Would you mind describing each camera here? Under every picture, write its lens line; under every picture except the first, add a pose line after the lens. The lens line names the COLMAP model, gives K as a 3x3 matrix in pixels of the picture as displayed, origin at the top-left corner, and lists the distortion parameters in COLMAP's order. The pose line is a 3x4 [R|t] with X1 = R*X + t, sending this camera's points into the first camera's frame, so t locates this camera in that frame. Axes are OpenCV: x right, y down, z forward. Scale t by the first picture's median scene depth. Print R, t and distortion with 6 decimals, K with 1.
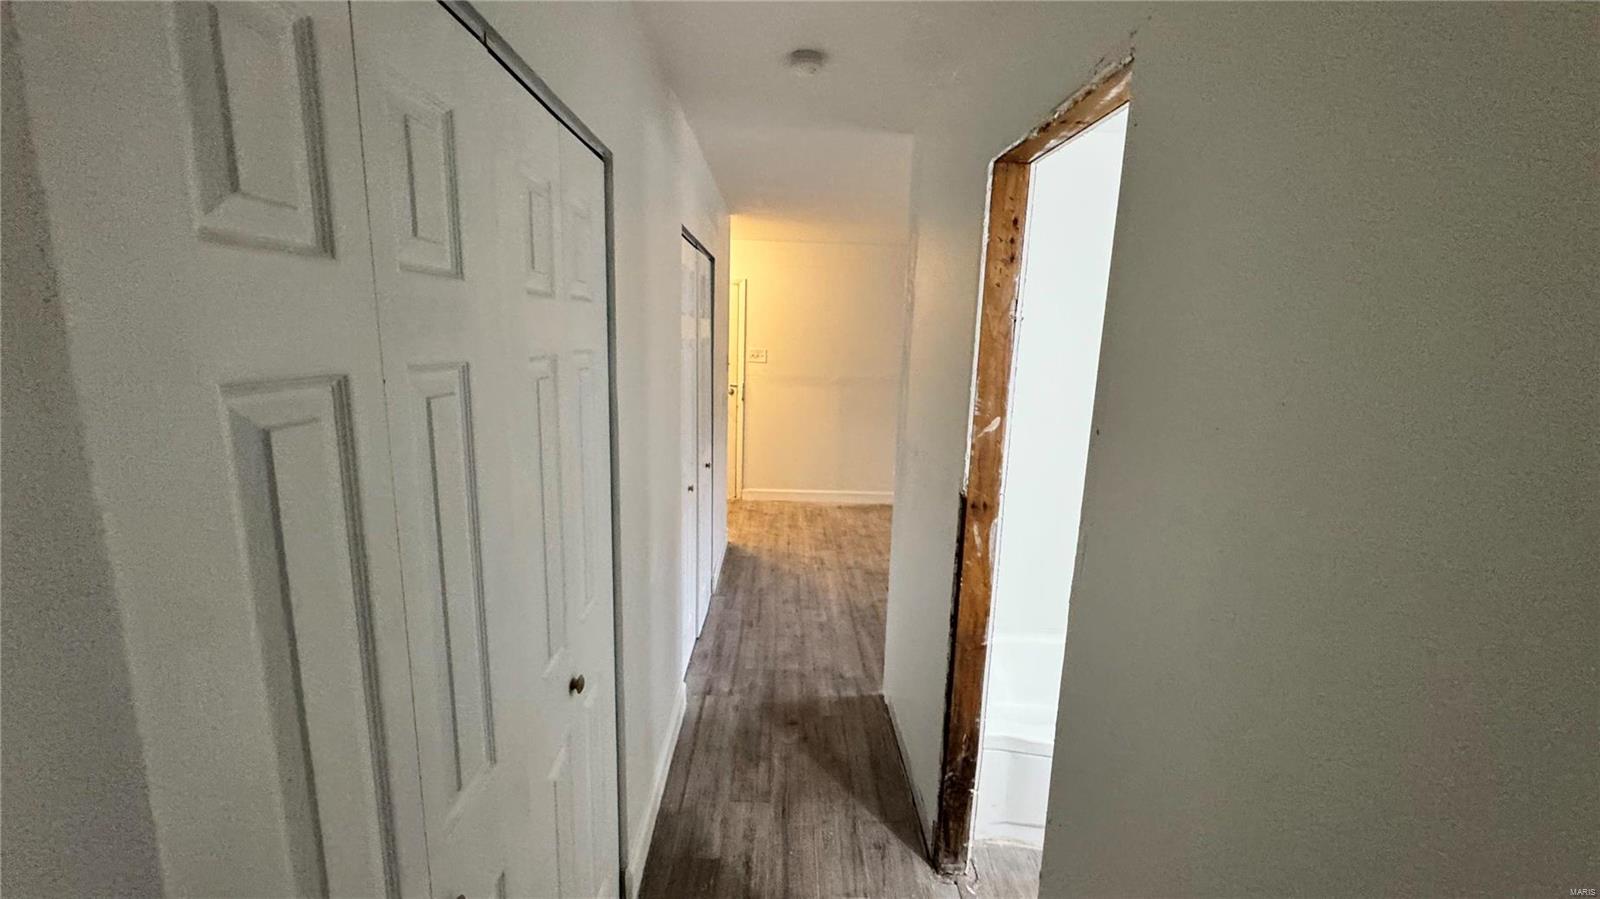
lens RADIAL K [[642.3, 0, 800.0], [0, 642.3, 449.5], [0, 0, 1]] dist [0.000091, -0.000011]
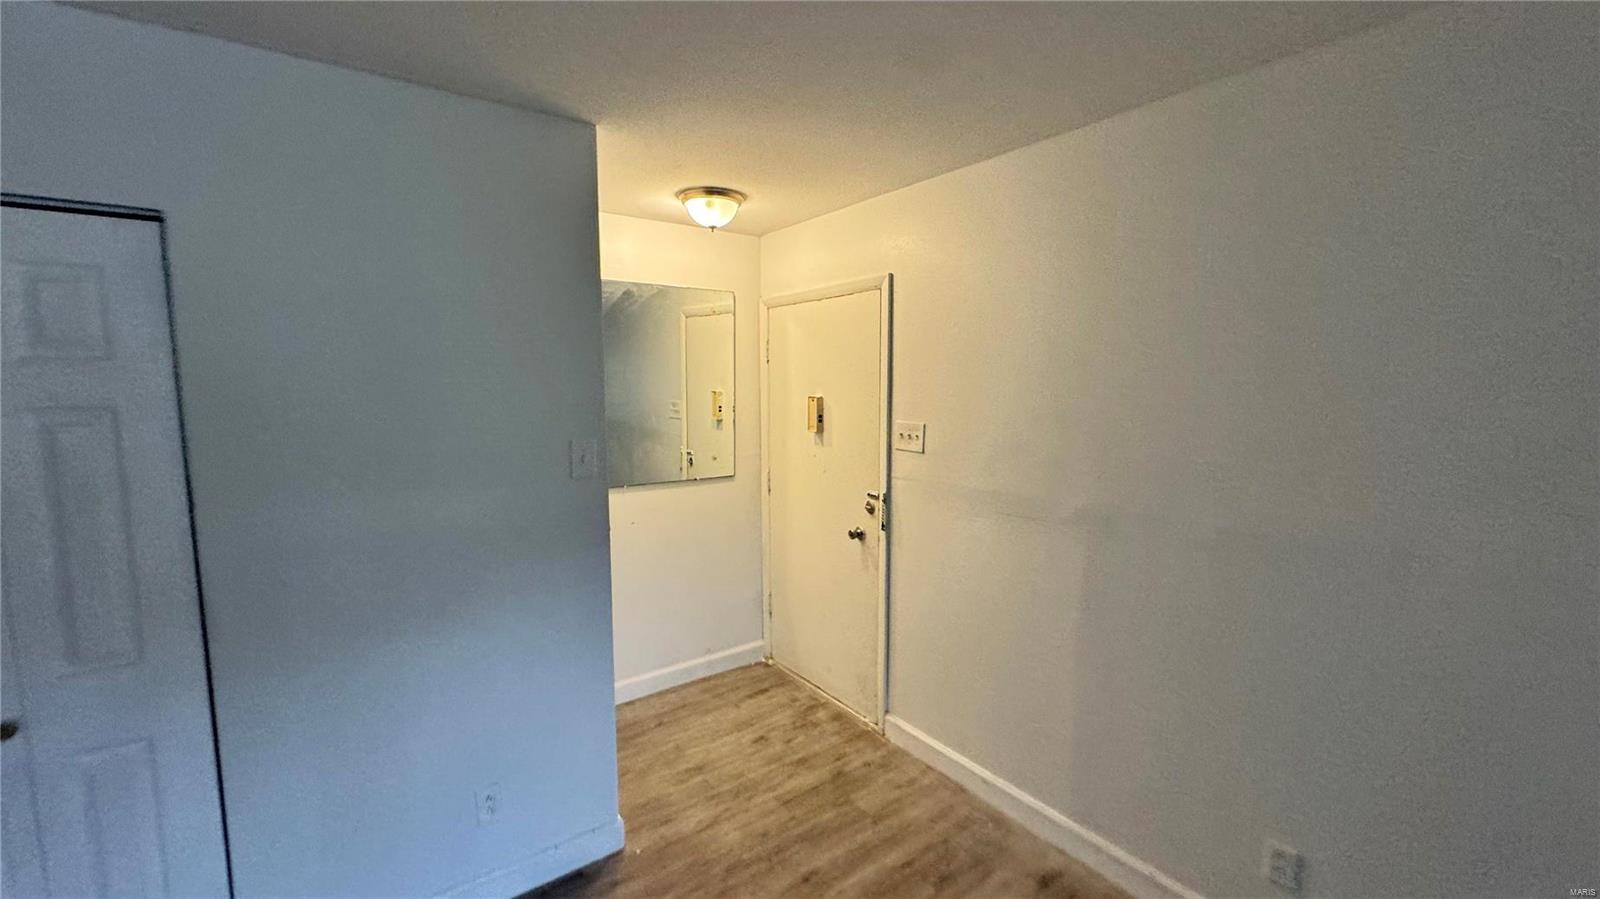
lens RADIAL K [[642.3, 0, 800.0], [0, 642.3, 449.5], [0, 0, 1]] dist [0.000091, -0.000011]
pose [[0.572711, 0.055013, -0.817910, 0.259914], [-0.132500, 0.990838, -0.026134, -0.115059], [0.808978, 0.123341, 0.574753, 0.678486]]
